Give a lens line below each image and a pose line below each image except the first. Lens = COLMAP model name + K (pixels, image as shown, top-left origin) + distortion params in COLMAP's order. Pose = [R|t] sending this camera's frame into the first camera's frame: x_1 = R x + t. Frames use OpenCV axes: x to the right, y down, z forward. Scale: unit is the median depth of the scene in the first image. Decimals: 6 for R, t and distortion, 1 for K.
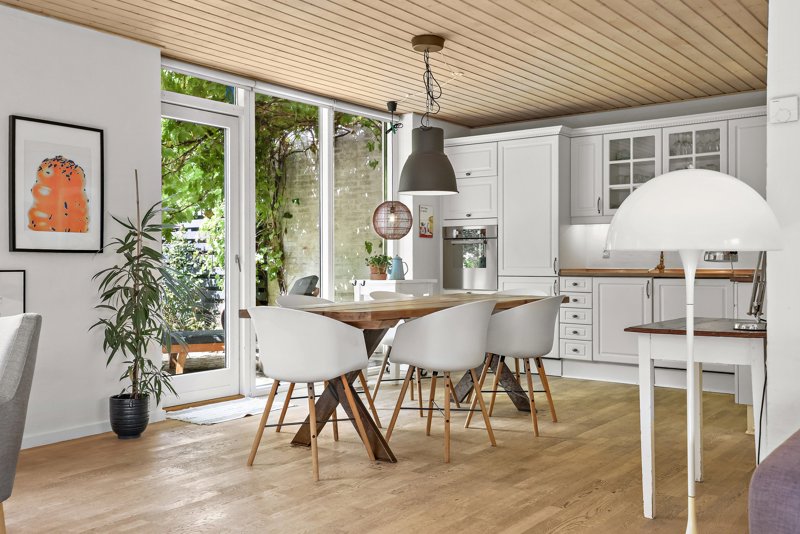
lens RADIAL K [[781.2, 0, 395.4], [0, 781.2, 258.4], [0, 0, 1]] dist [0.068049, 0.000000]
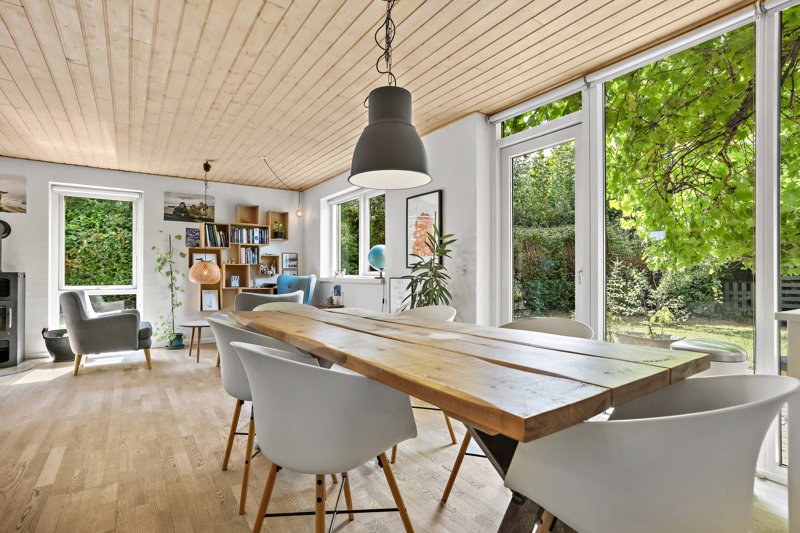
lens RADIAL K [[393.9, 0, 396.8], [0, 393.9, 271.5], [0, 0, 1]] dist [-0.021166, 0.005328]
pose [[-0.307859, -0.004726, -0.951420, 0.285627], [0.001593, 0.999984, -0.005483, 0.002549], [0.951431, -0.003203, -0.307847, 0.830527]]
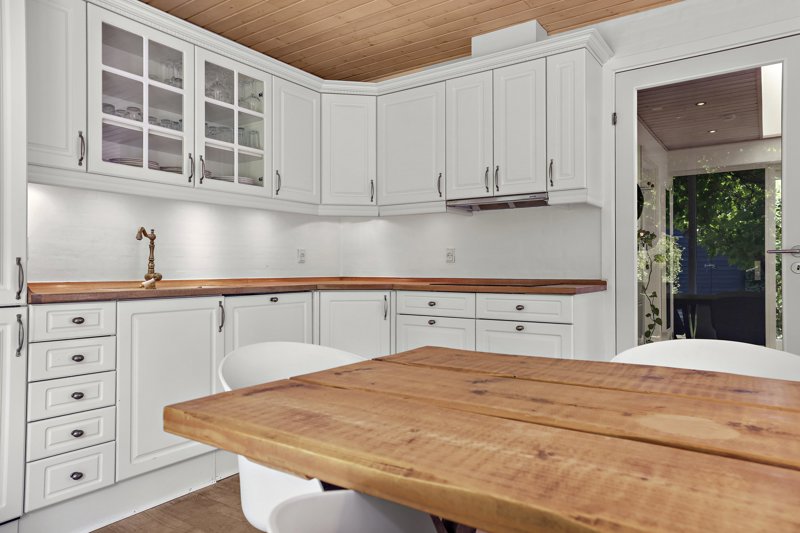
lens RADIAL K [[543.5, 0, 397.0], [0, 543.5, 262.9], [0, 0, 1]] dist [0.024643, 0.004508]
pose [[-0.049055, 0.012470, 0.998718, -0.081160], [-0.004386, 0.999910, -0.012700, 0.004707], [-0.998786, -0.005003, -0.048996, 0.857717]]
